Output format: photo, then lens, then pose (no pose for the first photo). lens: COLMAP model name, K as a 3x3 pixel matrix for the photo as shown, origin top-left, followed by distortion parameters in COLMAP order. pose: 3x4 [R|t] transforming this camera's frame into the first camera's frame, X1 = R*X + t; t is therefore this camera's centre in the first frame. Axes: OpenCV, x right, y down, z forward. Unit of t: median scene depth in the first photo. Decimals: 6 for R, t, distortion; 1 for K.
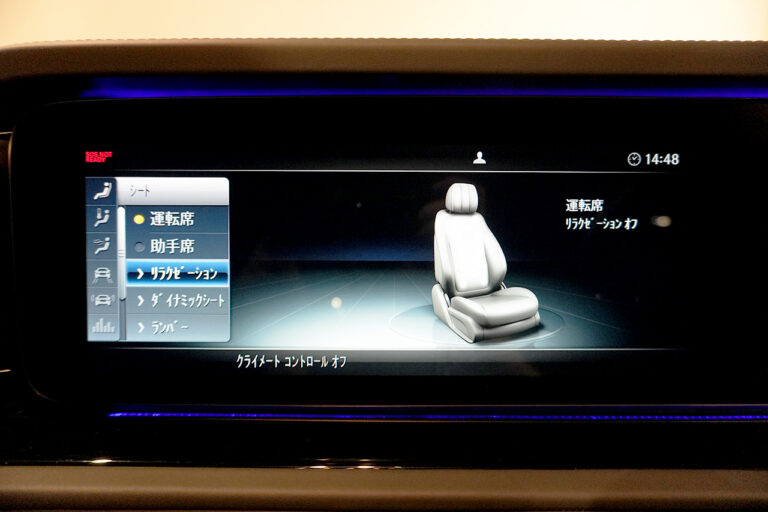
lens RADIAL K [[530.2, 0, 384.0], [0, 530.2, 256.0], [0, 0, 1]] dist [-0.001678, -0.000314]
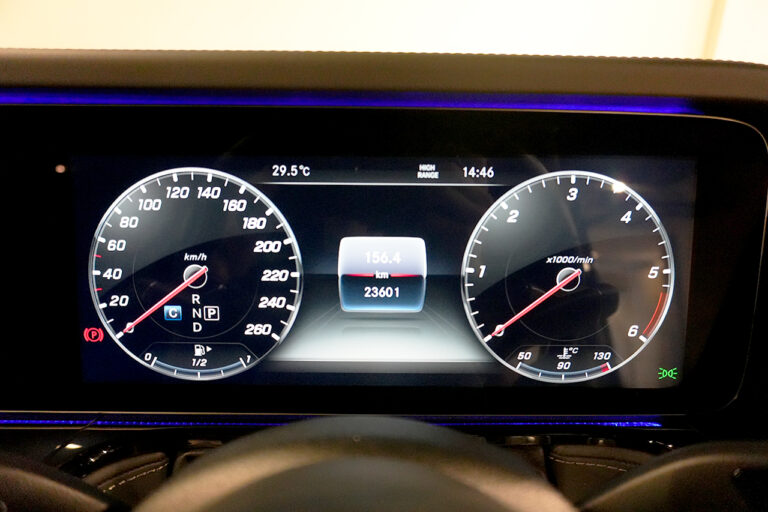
lens RADIAL K [[522.6, 0, 386.2], [0, 522.6, 270.7], [0, 0, 1]] dist [-0.000639, 0.000459]
pose [[0.999905, 0.010696, -0.008650, 0.360142], [-0.010656, 0.999933, 0.004560, 0.001027], [0.008698, -0.004467, 0.999952, 0.006895]]
